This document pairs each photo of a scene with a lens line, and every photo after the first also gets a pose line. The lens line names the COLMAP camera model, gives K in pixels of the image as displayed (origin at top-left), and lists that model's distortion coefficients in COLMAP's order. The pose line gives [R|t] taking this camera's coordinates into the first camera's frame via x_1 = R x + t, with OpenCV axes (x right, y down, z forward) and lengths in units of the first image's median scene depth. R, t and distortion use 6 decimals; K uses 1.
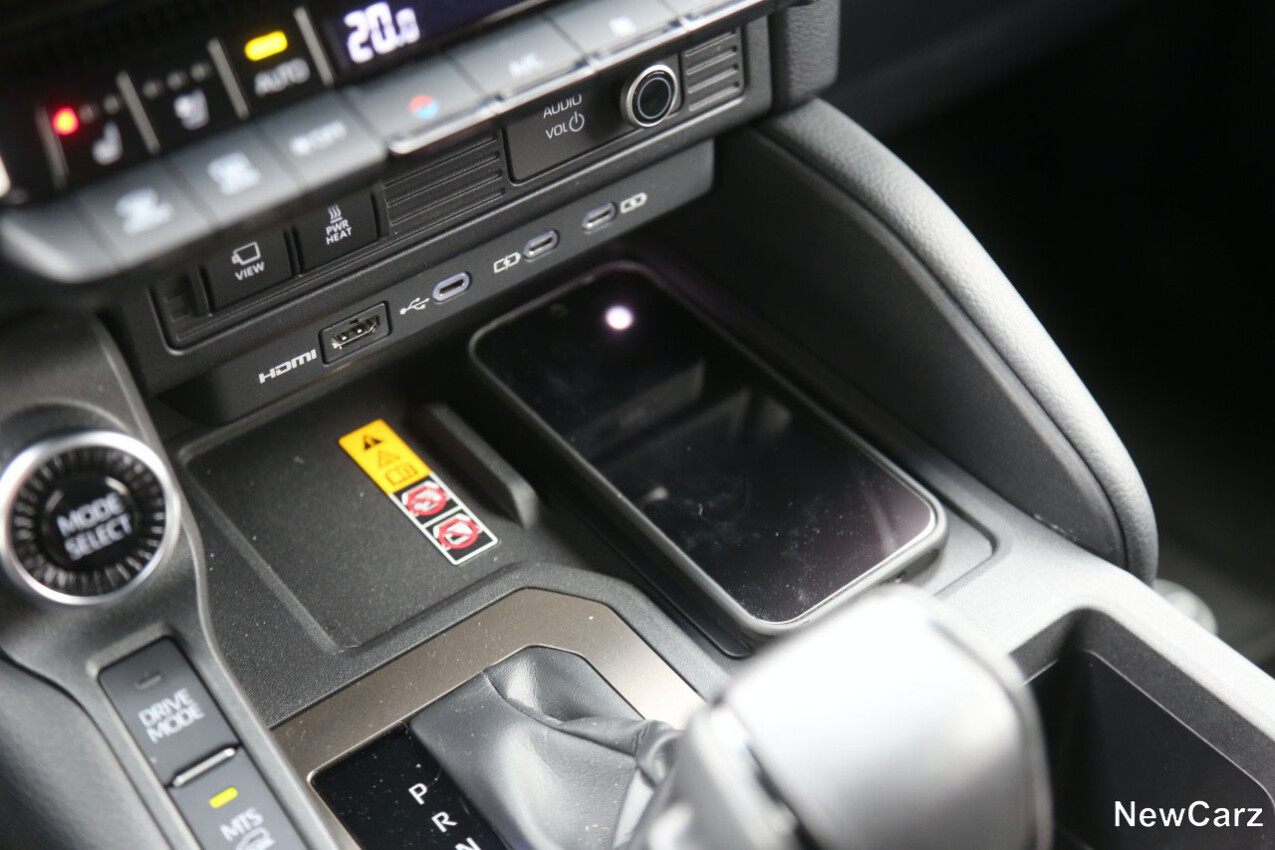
lens RADIAL K [[1776.5, 0, 637.5], [0, 1776.5, 425.0], [0, 0, 1]] dist [0.016733, 0.057413]
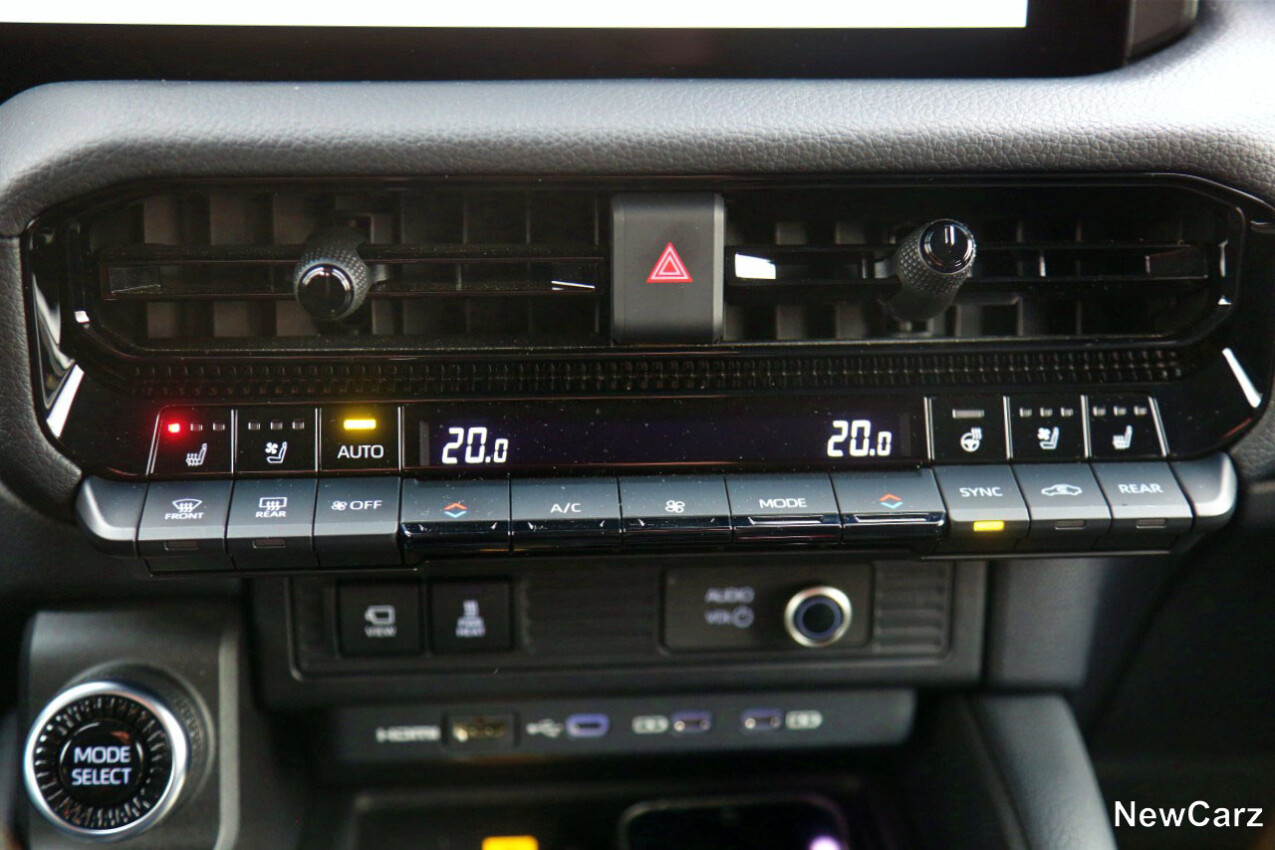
lens RADIAL K [[1776.5, 0, 637.5], [0, 1776.5, 425.0], [0, 0, 1]] dist [0.016733, 0.057413]
pose [[0.834121, 0.252284, -0.490504, 0.427742], [-0.394110, 0.894751, -0.209997, -0.030486], [0.385900, 0.368475, 0.845758, 0.060691]]
